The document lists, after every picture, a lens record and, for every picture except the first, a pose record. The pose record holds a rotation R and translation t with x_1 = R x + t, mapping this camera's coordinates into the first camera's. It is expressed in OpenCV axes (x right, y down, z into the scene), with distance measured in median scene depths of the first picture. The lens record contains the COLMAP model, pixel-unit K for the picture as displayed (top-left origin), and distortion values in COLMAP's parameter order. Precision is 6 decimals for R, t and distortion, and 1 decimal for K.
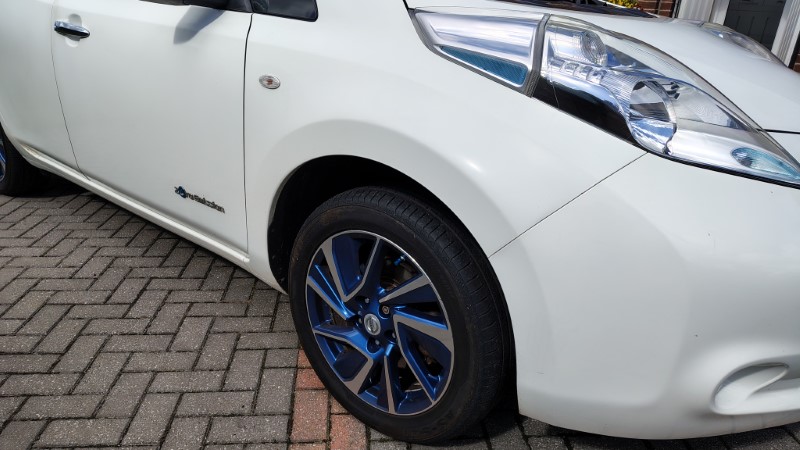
lens RADIAL K [[544.5, 0, 400.0], [0, 544.5, 225.0], [0, 0, 1]] dist [0.029915, -0.000093]
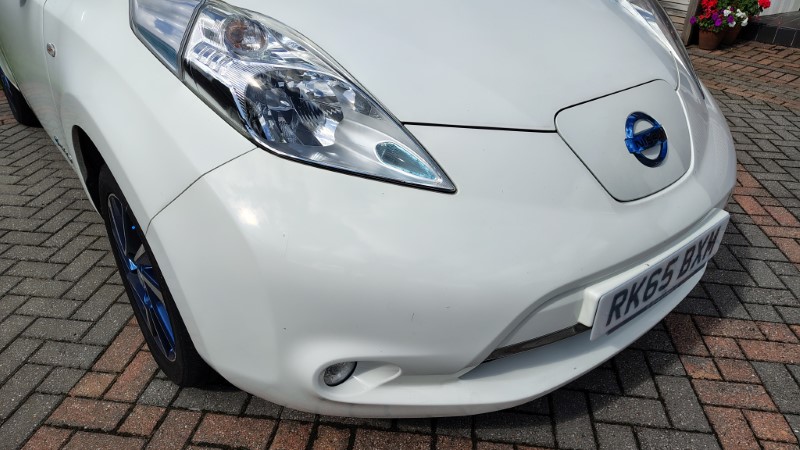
lens RADIAL K [[574.2, 0, 400.0], [0, 574.2, 225.0], [0, 0, 1]] dist [0.024341, -0.004324]
pose [[0.968166, 0.073242, -0.239354, 0.568303], [-0.038743, 0.988557, 0.145786, -0.088721], [0.247293, -0.131872, 0.959925, 0.024561]]
